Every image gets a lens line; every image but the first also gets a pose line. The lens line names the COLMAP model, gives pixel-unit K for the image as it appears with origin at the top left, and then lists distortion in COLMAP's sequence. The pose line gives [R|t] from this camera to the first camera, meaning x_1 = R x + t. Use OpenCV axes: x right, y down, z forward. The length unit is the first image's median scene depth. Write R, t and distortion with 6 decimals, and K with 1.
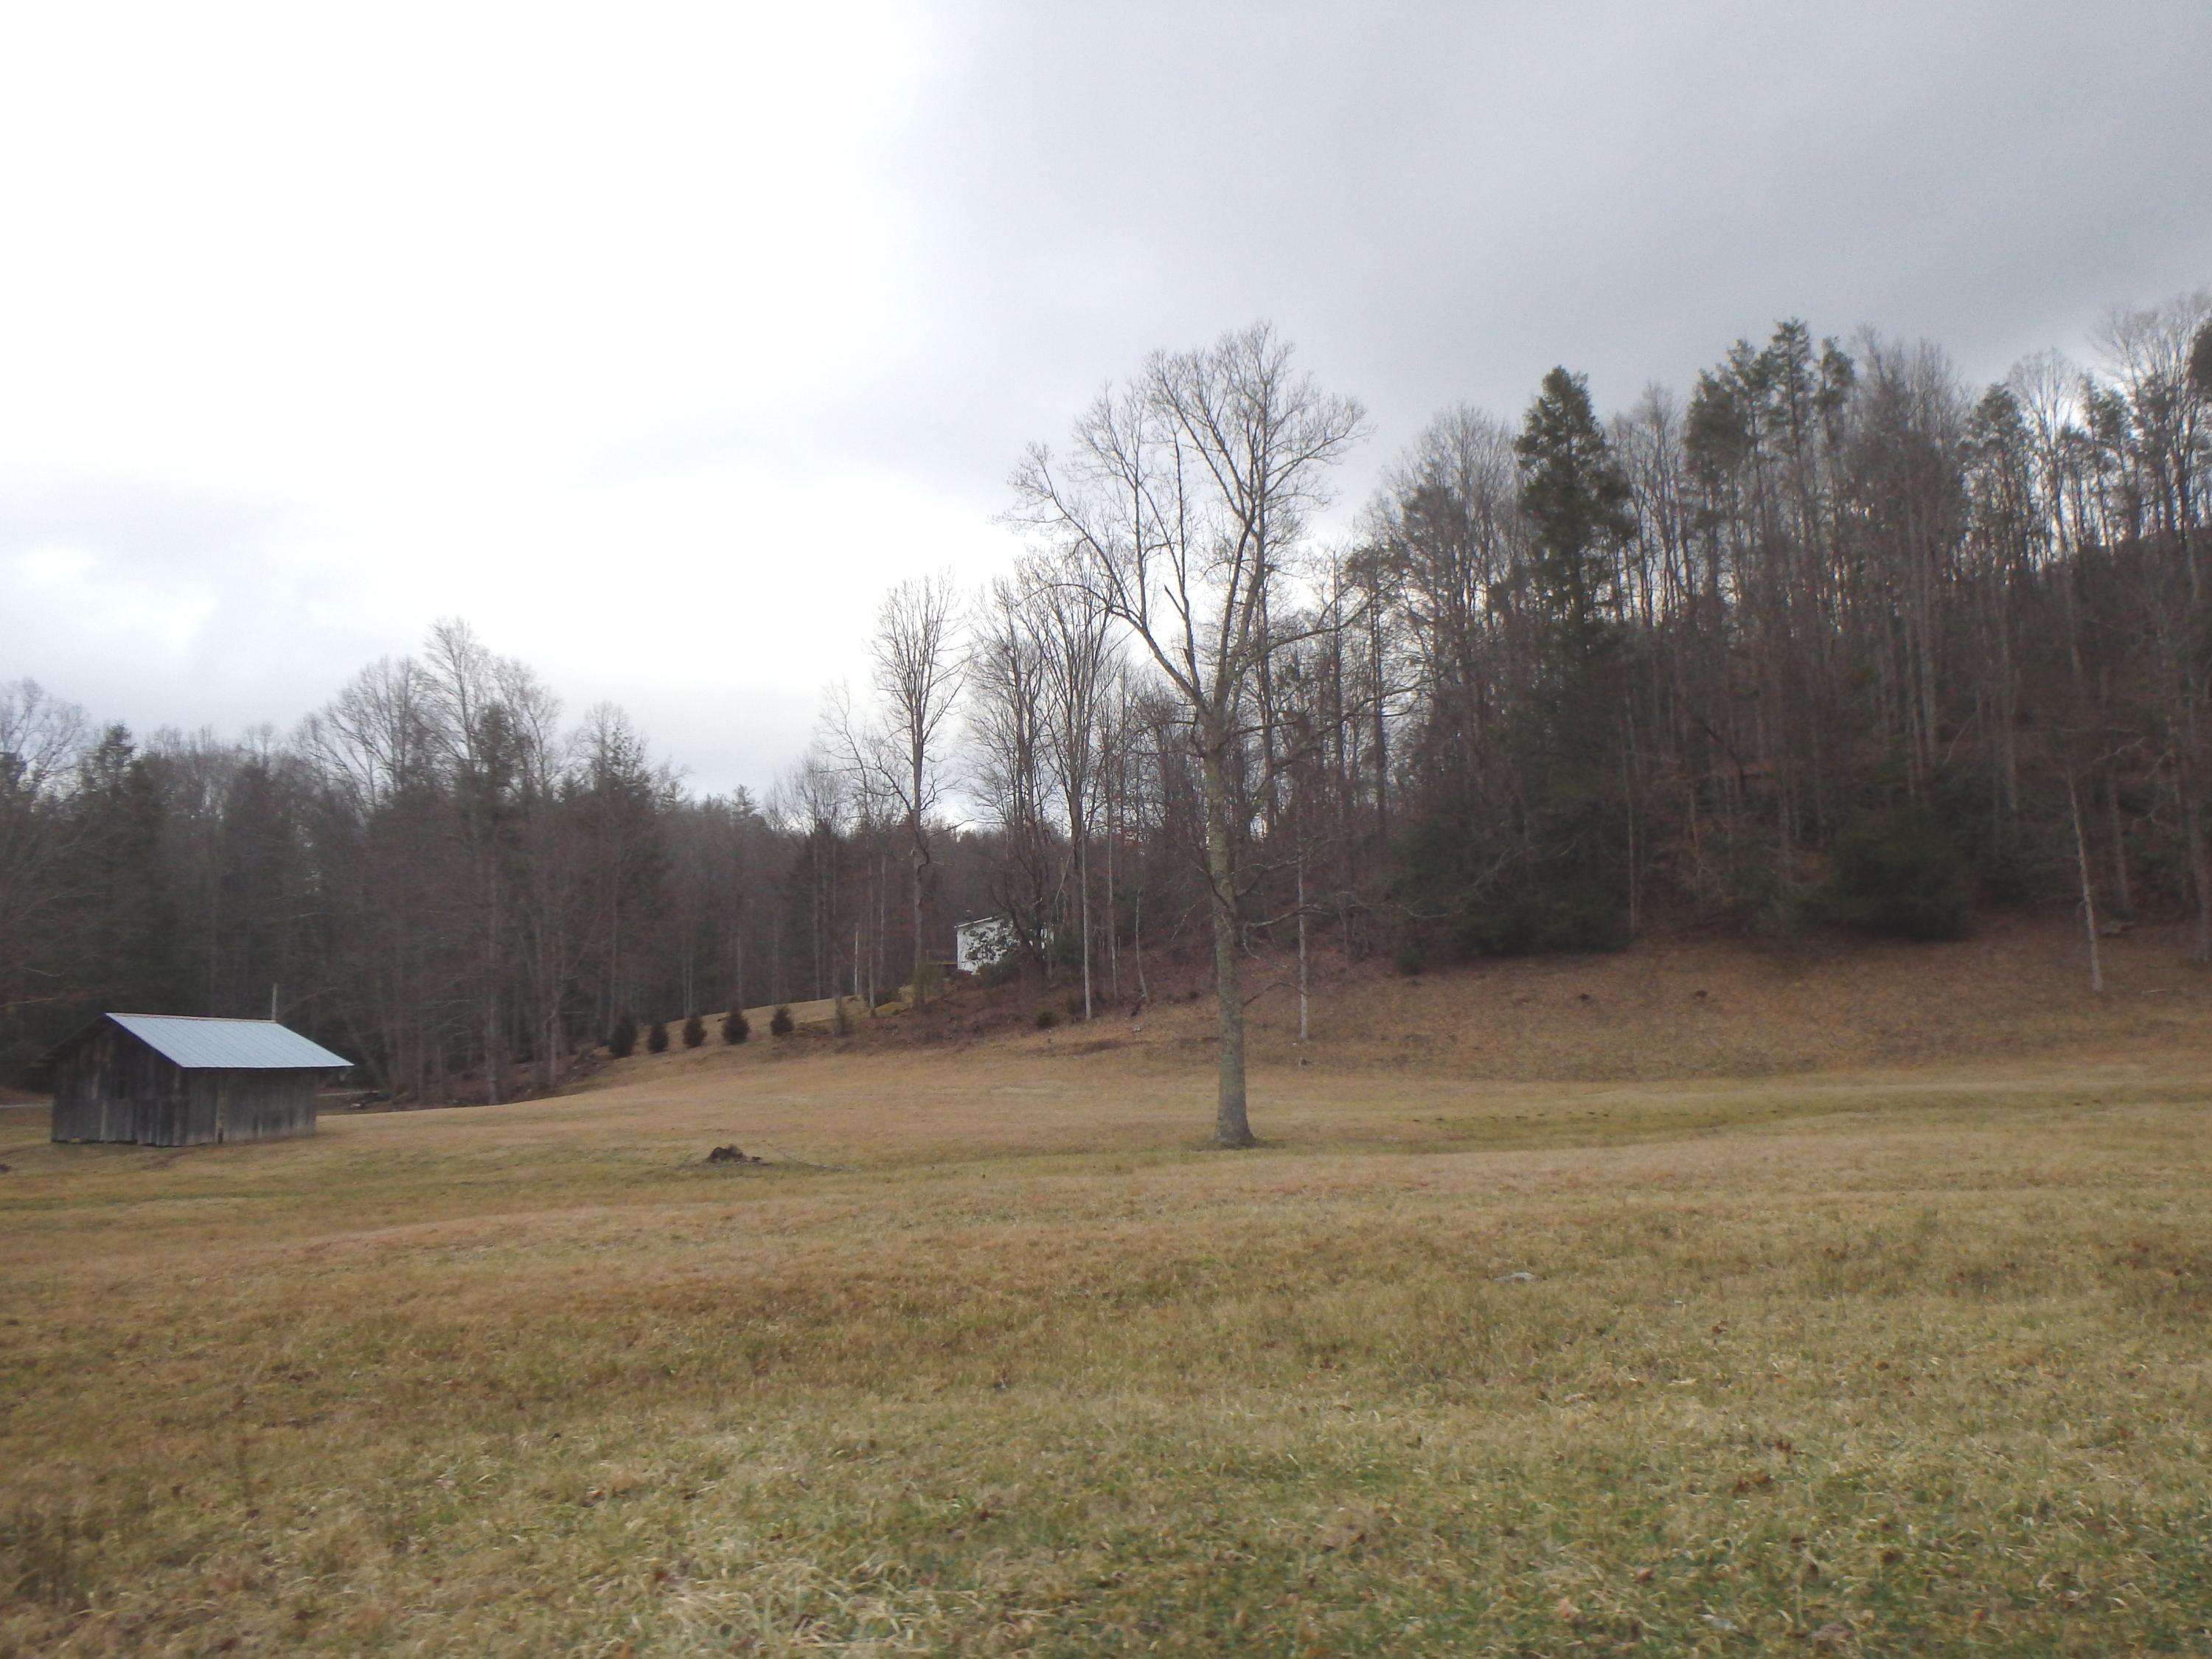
lens RADIAL K [[1804.5, 0, 1106.0], [0, 1804.5, 829.5], [0, 0, 1]] dist [-0.027767, -0.000116]
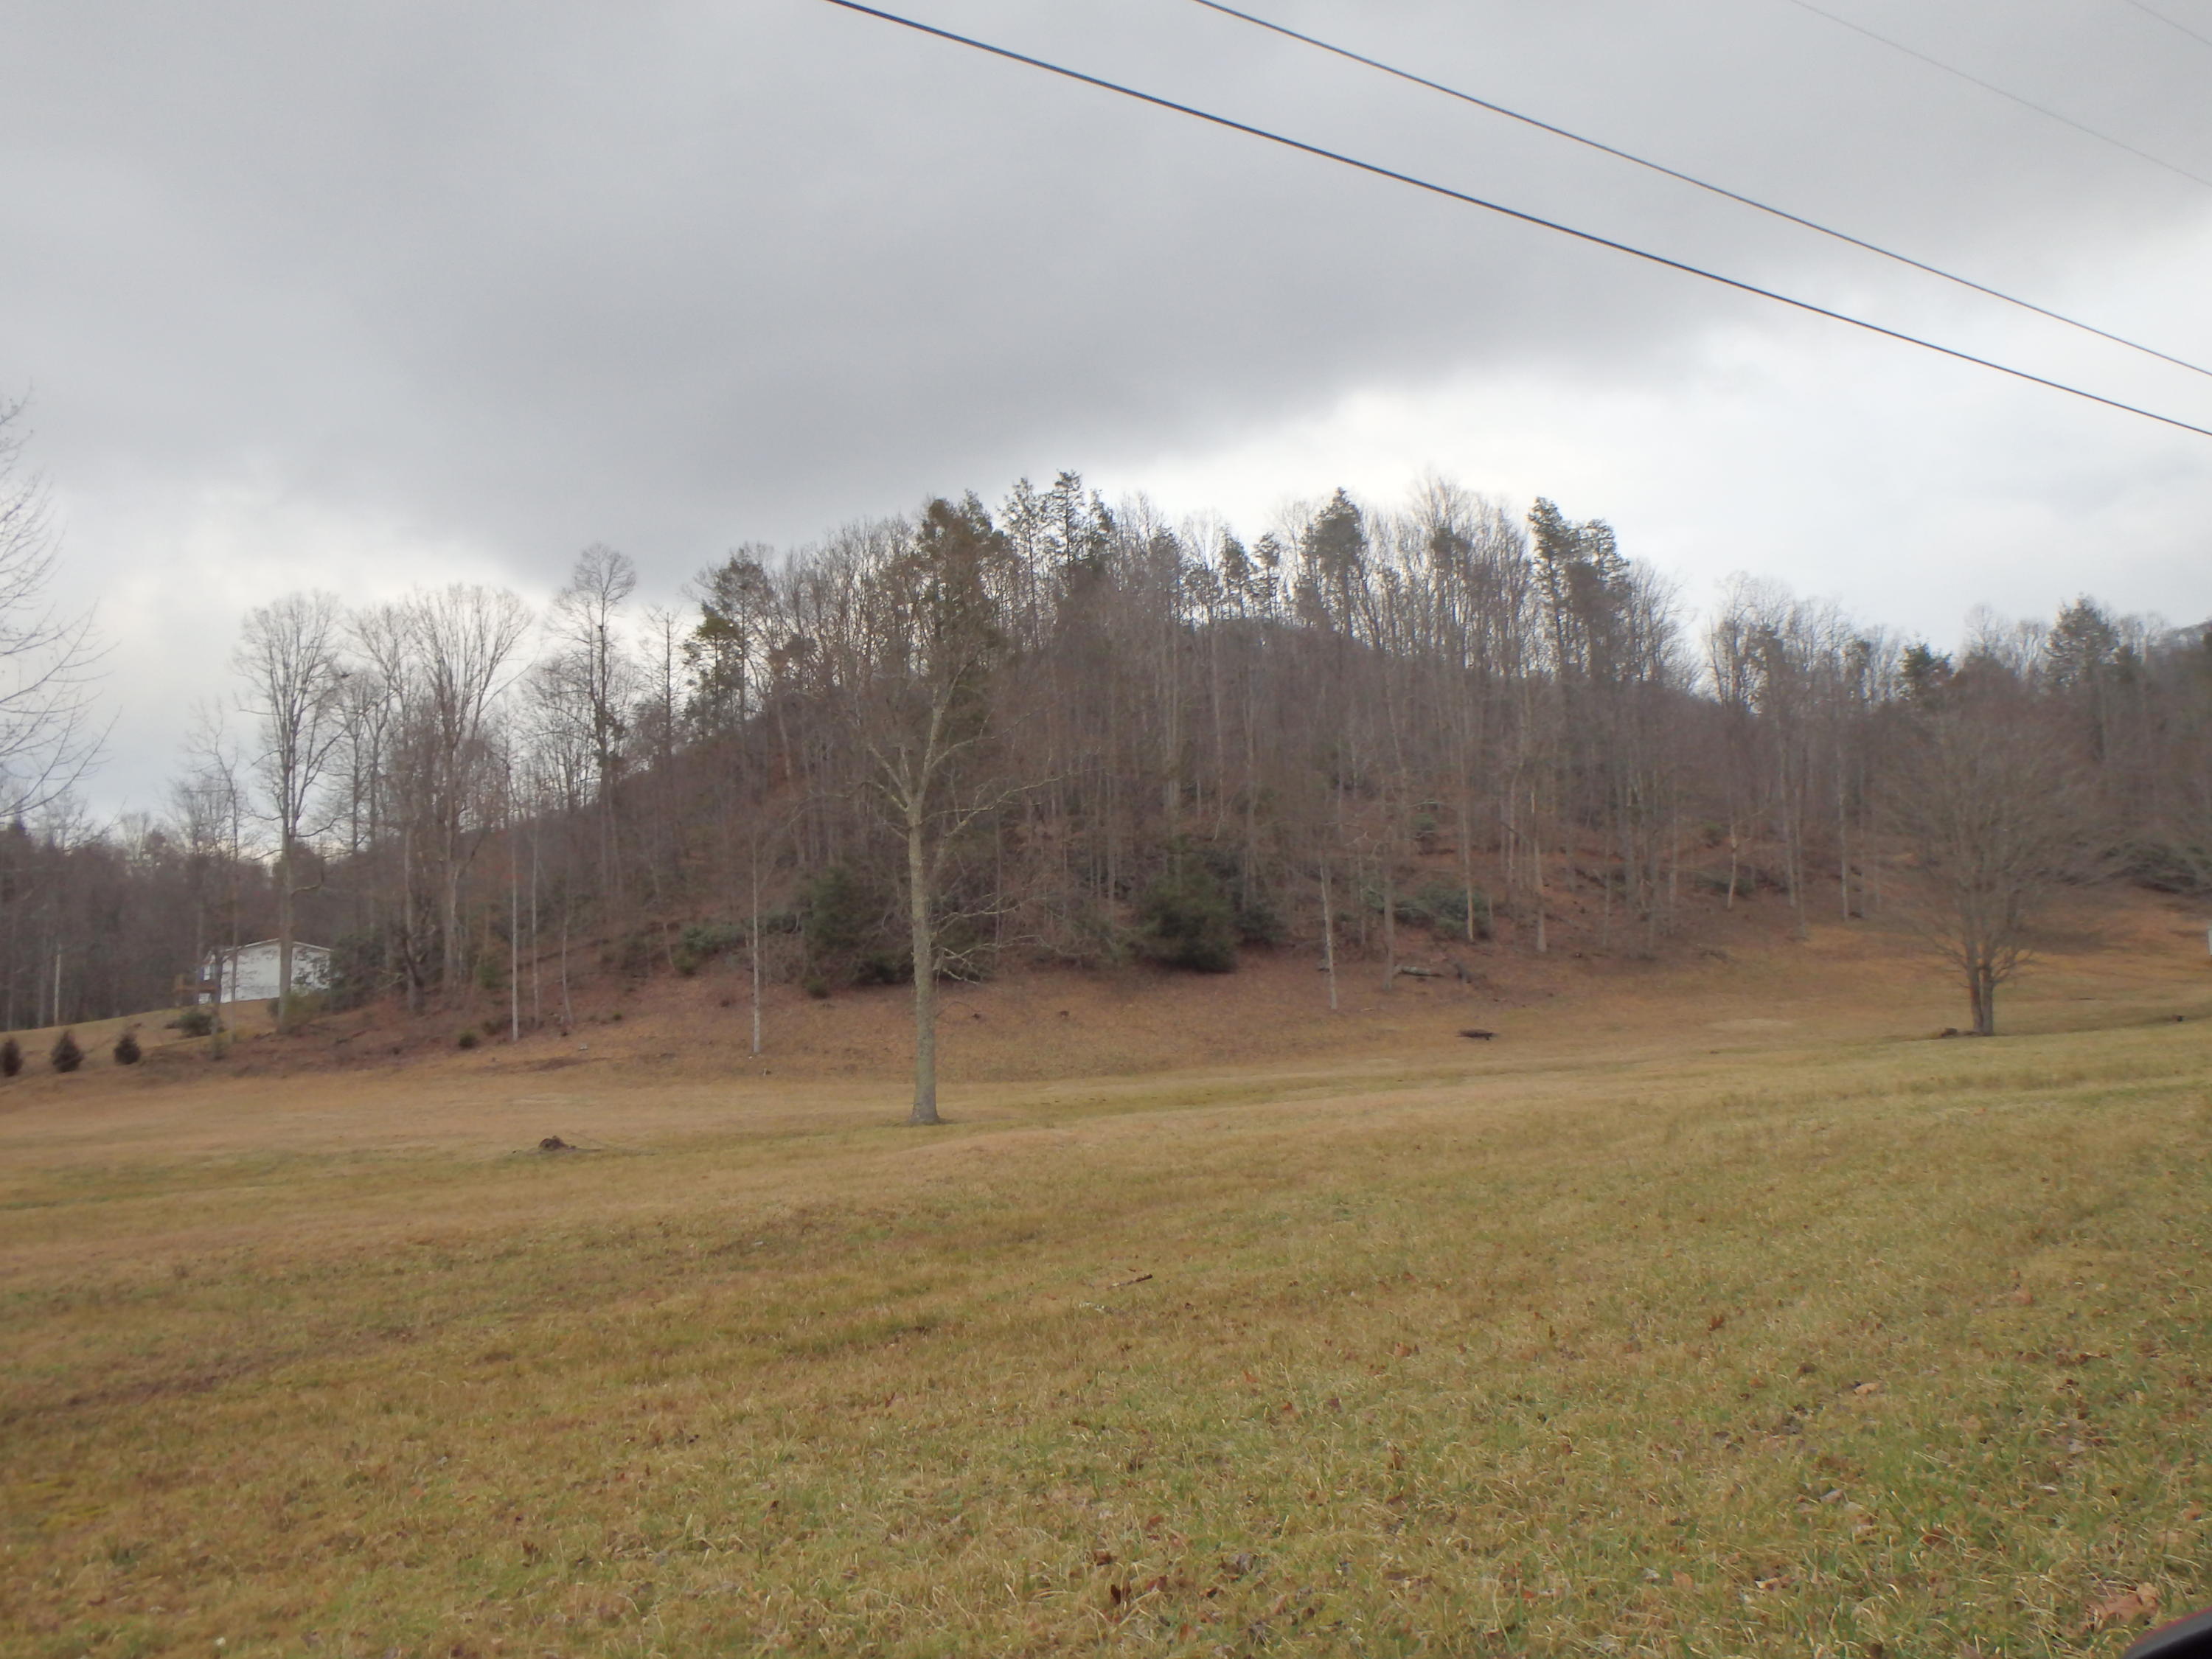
lens RADIAL K [[1774.2, 0, 1125.9], [0, 1774.2, 818.6], [0, 0, 1]] dist [-0.050003, 0.021000]
pose [[0.865360, 0.048823, 0.498767, -0.262221], [-0.036666, 0.998744, -0.034150, -0.004979], [-0.499807, 0.011264, 0.866063, -0.111416]]
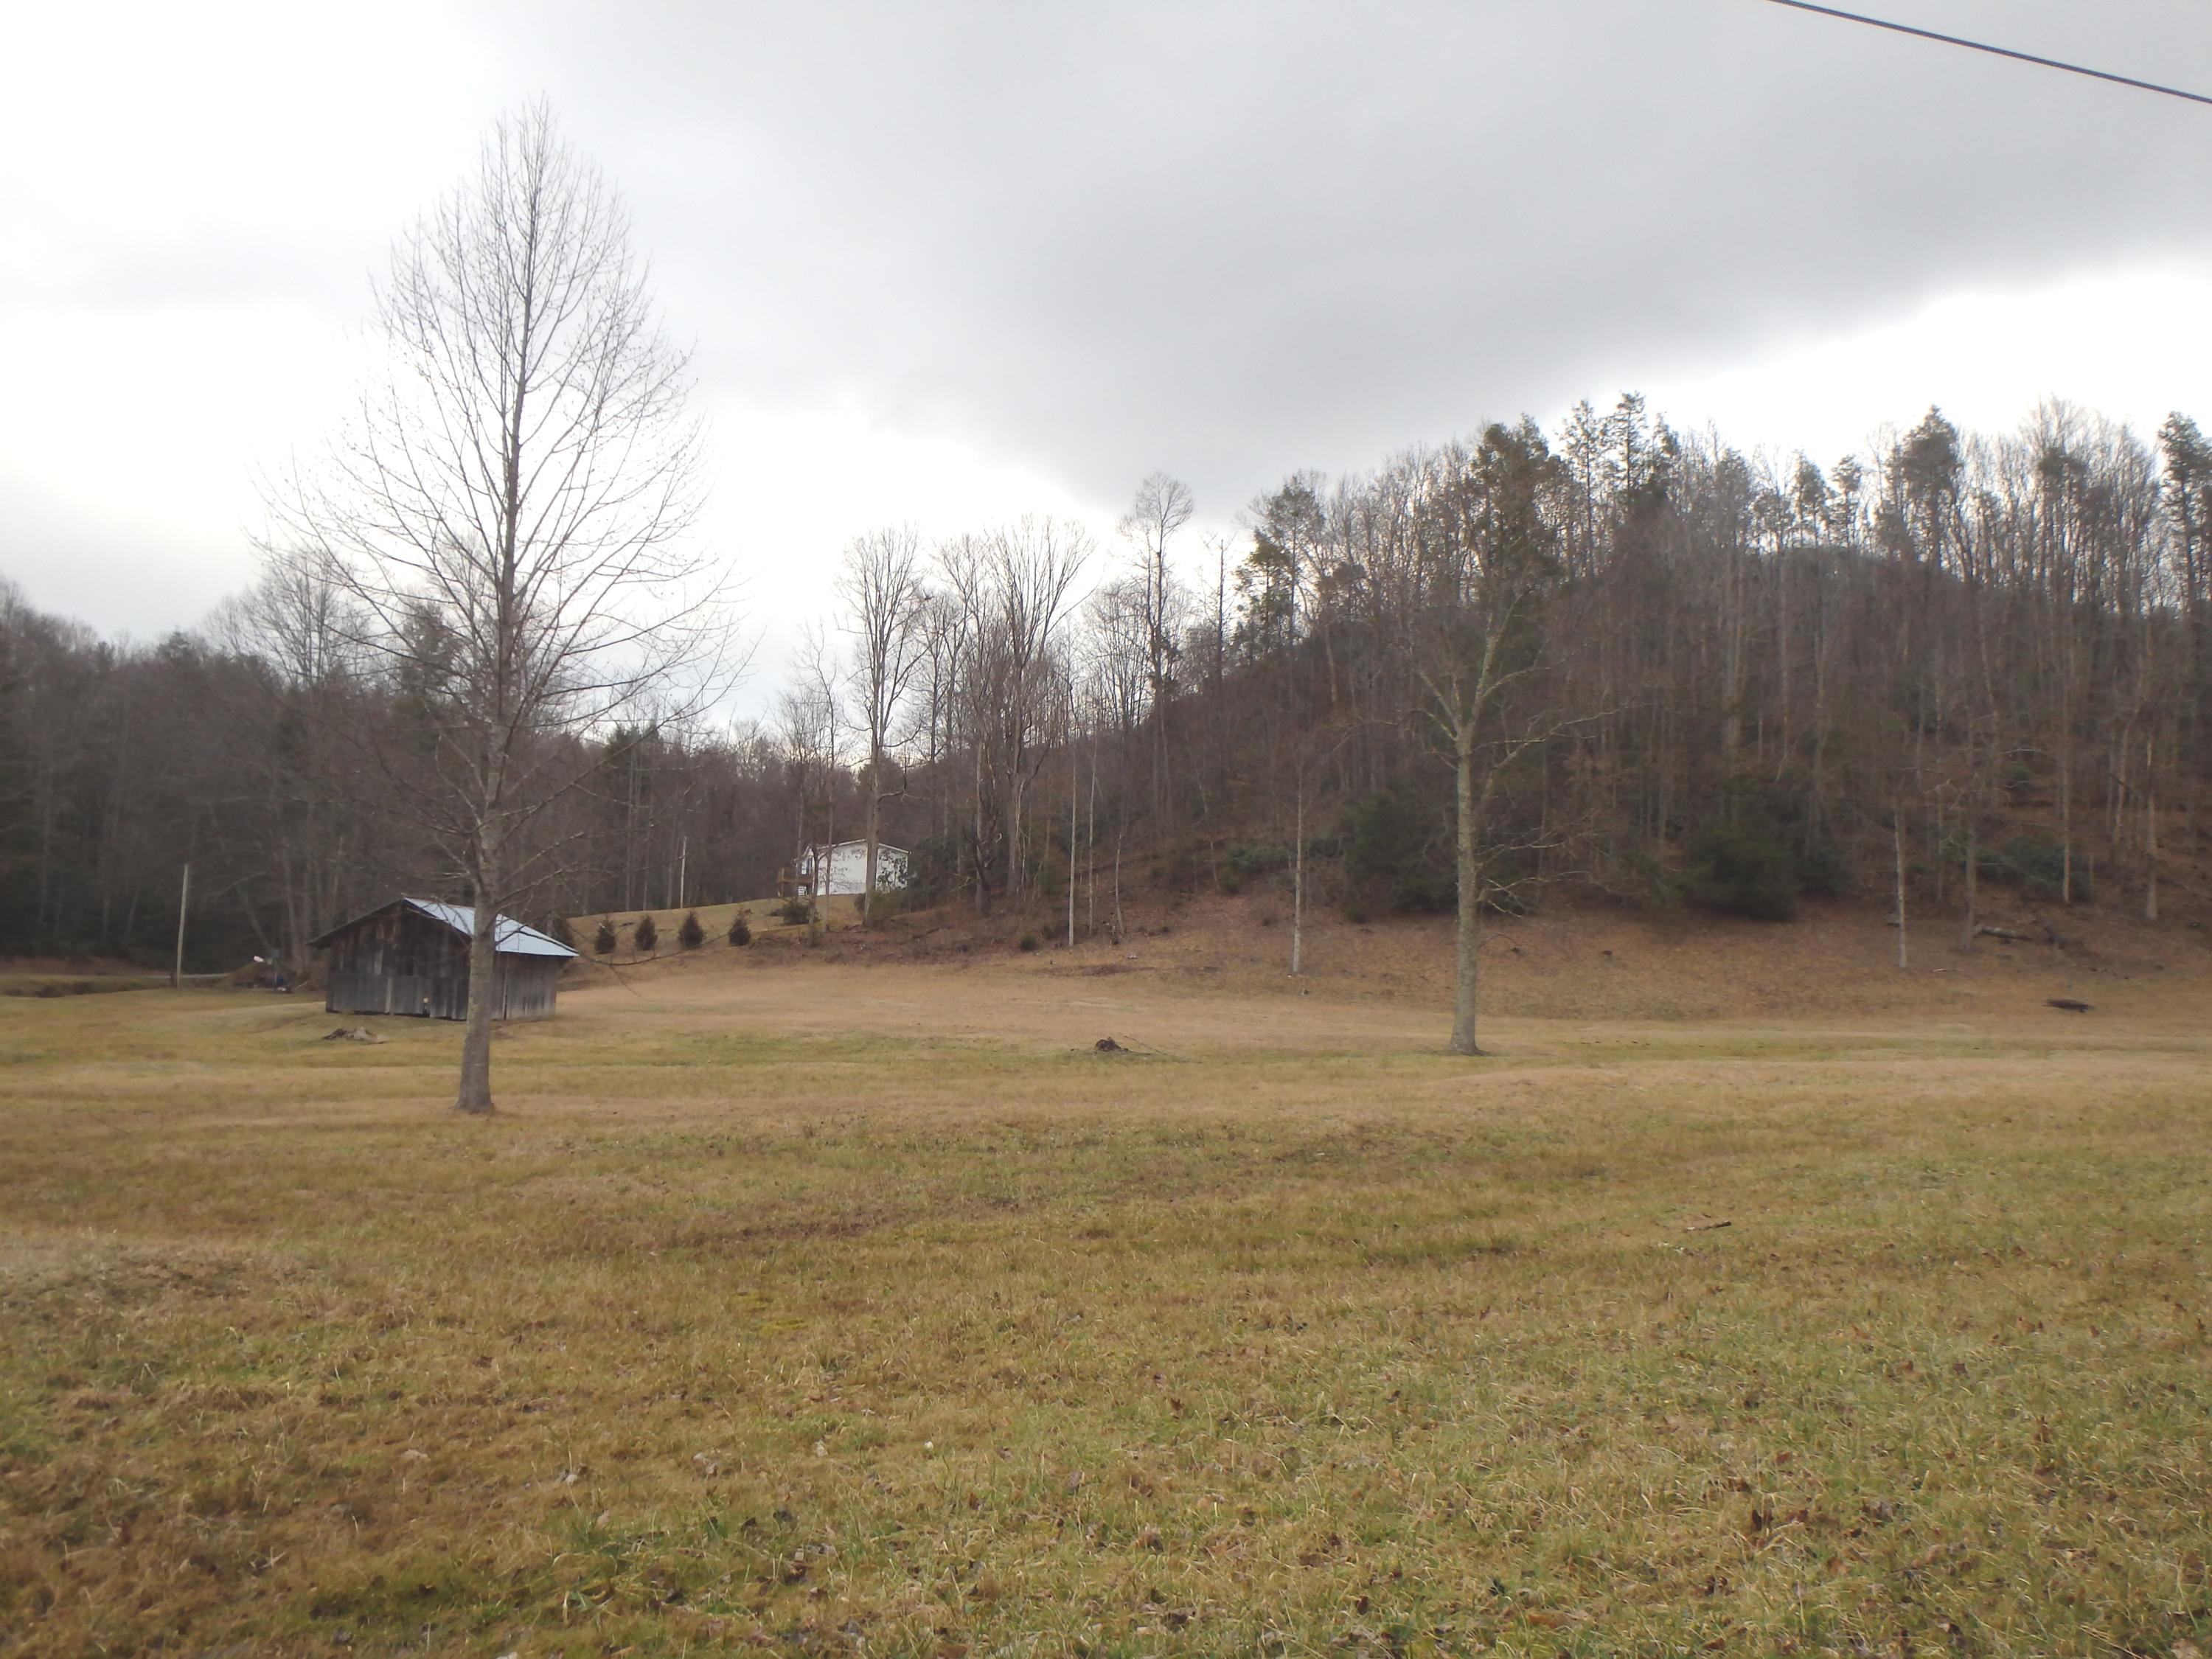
lens RADIAL K [[1774.2, 0, 1125.9], [0, 1774.2, 818.6], [0, 0, 1]] dist [-0.050003, 0.021000]
pose [[0.971983, 0.069923, 0.224408, -0.270607], [-0.077129, 0.996744, 0.023492, -0.004247], [-0.222035, -0.040143, 0.974212, -0.112557]]
